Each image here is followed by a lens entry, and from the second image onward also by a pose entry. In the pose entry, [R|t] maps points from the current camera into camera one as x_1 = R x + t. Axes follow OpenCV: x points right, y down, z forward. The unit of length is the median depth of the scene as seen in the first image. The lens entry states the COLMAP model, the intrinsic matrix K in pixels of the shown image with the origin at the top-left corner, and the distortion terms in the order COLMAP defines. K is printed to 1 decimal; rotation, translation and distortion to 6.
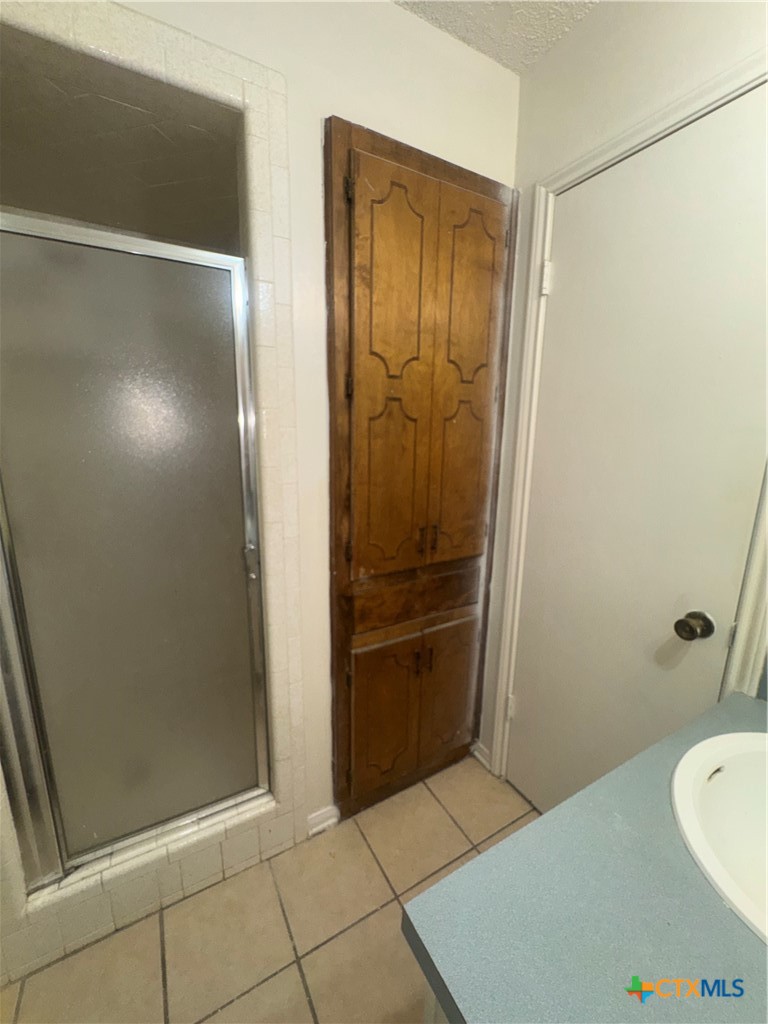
lens RADIAL K [[413.9, 0, 384.0], [0, 413.9, 512.0], [0, 0, 1]] dist [0.000320, -0.000032]
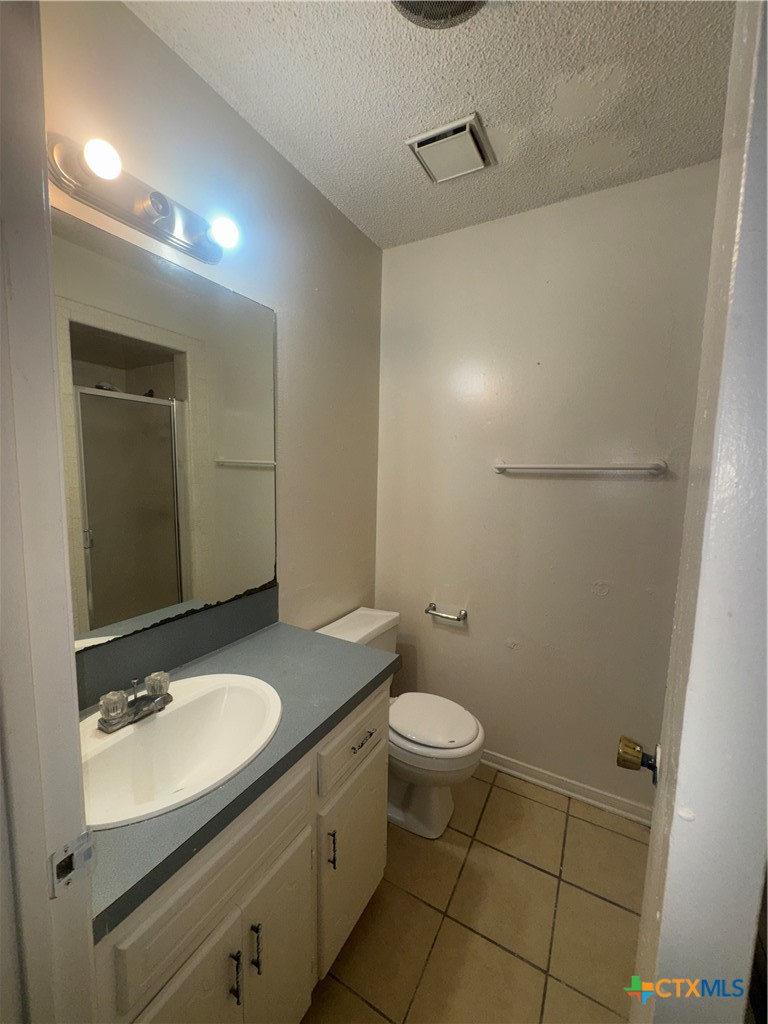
lens RADIAL K [[413.9, 0, 384.0], [0, 413.9, 512.0], [0, 0, 1]] dist [0.000320, -0.000032]
pose [[-0.854643, 0.026624, -0.518532, 0.667241], [-0.138967, 0.950520, 0.277850, -0.279266], [0.500273, 0.309521, -0.808656, 1.281663]]
